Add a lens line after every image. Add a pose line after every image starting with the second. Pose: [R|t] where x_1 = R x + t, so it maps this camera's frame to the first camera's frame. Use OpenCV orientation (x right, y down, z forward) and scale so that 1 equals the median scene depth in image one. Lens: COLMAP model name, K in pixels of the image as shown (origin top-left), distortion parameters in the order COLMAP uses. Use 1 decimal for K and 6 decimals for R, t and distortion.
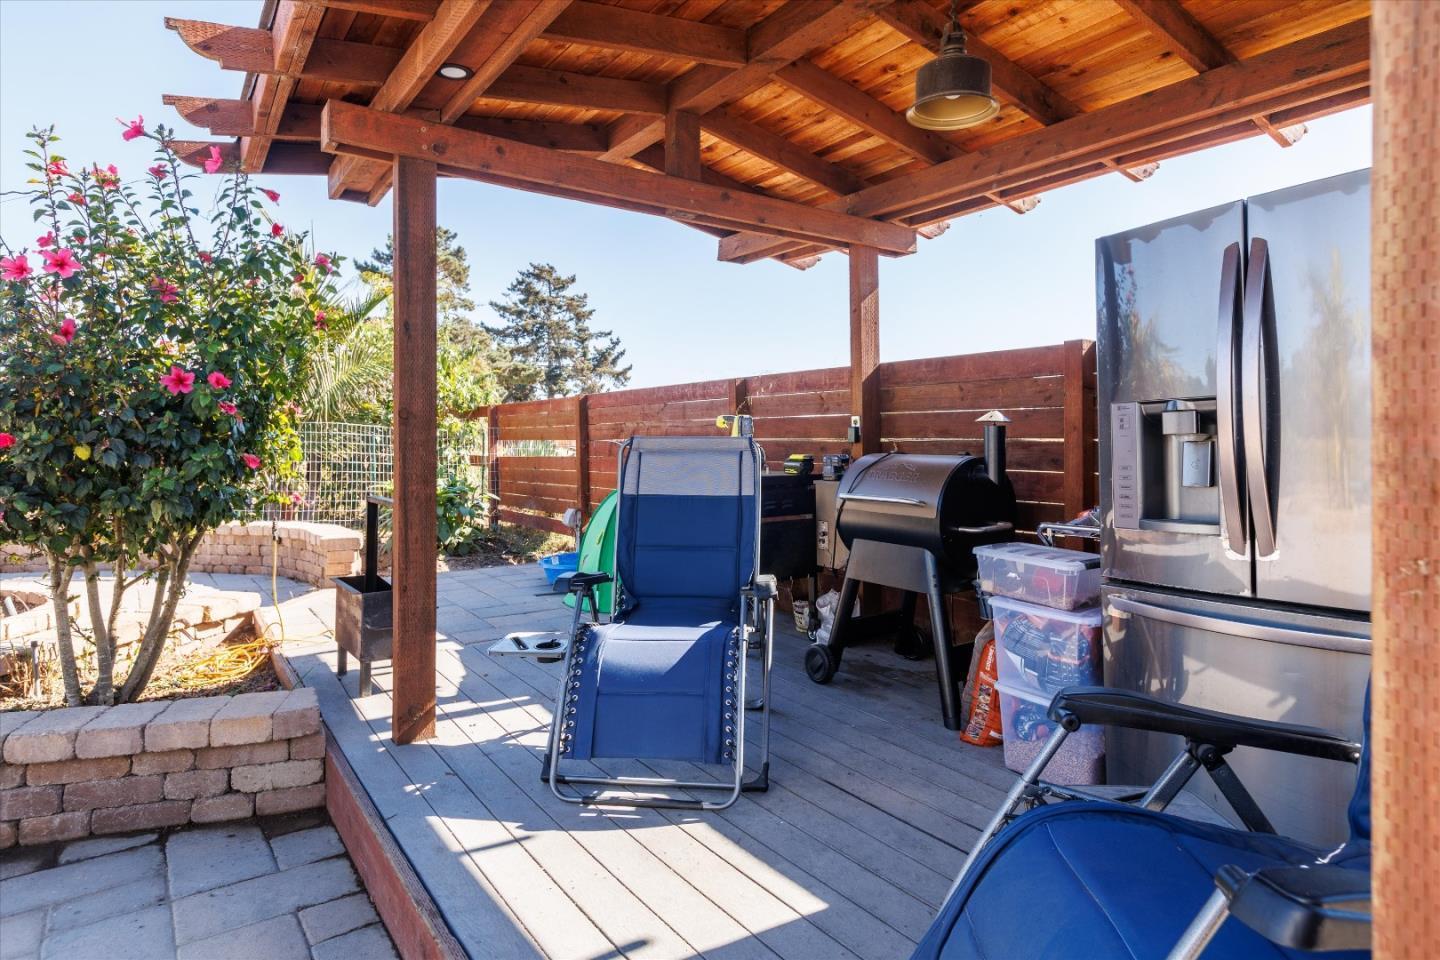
lens RADIAL K [[813.8, 0, 730.8], [0, 813.8, 438.7], [0, 0, 1]] dist [0.005154, 0.000925]
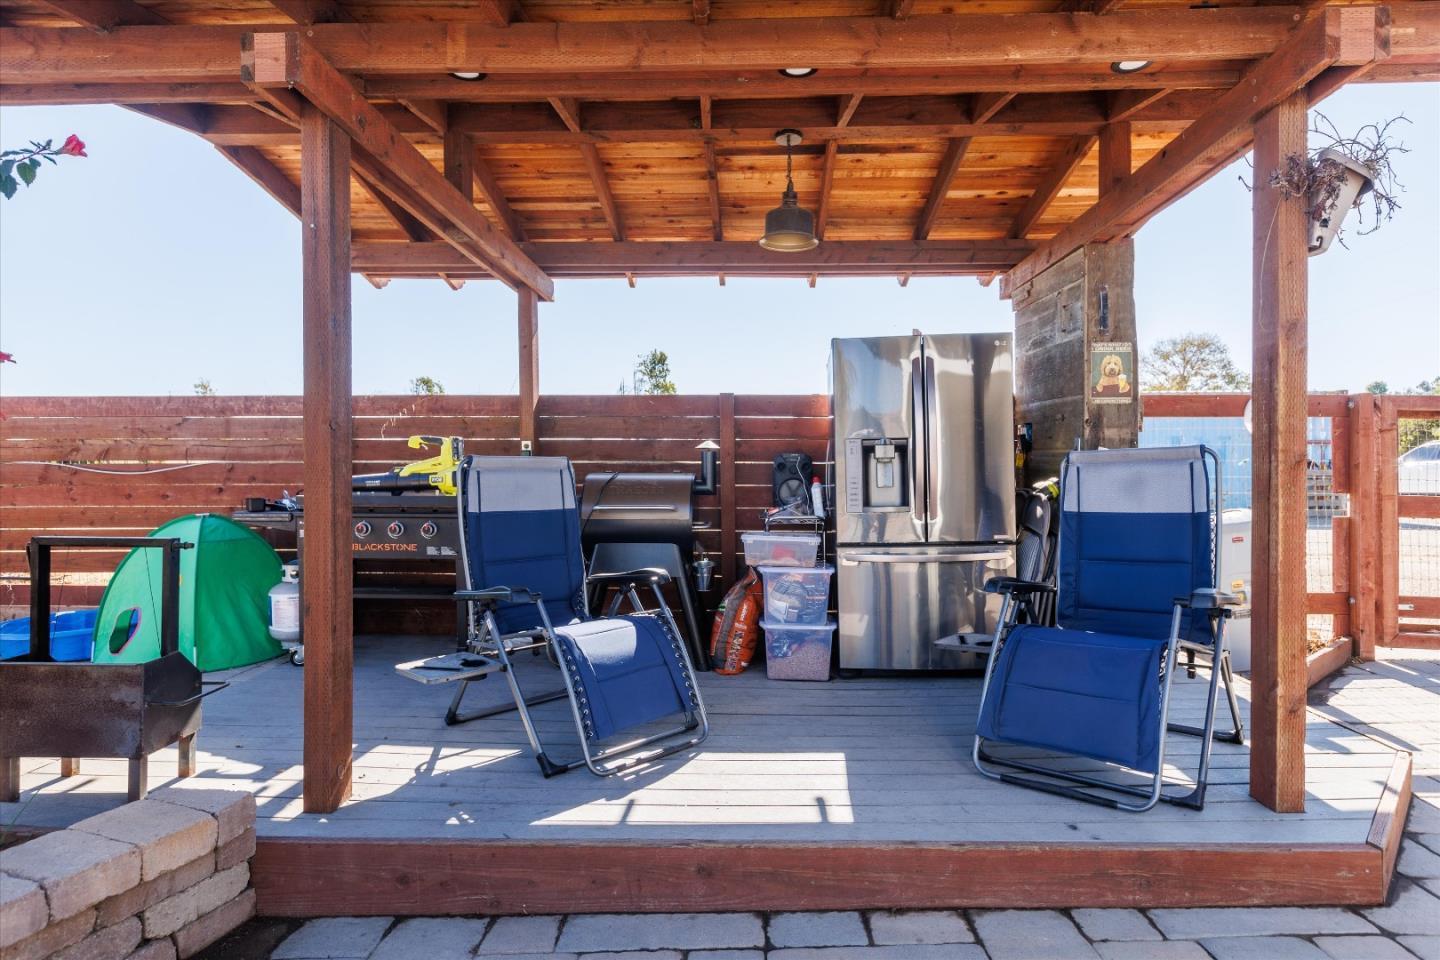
lens RADIAL K [[813.8, 0, 722.6], [0, 813.8, 475.2], [0, 0, 1]] dist [0.005154, 0.000925]
pose [[0.599293, -0.004955, 0.800515, -0.935461], [-0.002084, 0.999968, 0.007750, 0.016923], [-0.800527, -0.006313, 0.599263, 0.179297]]
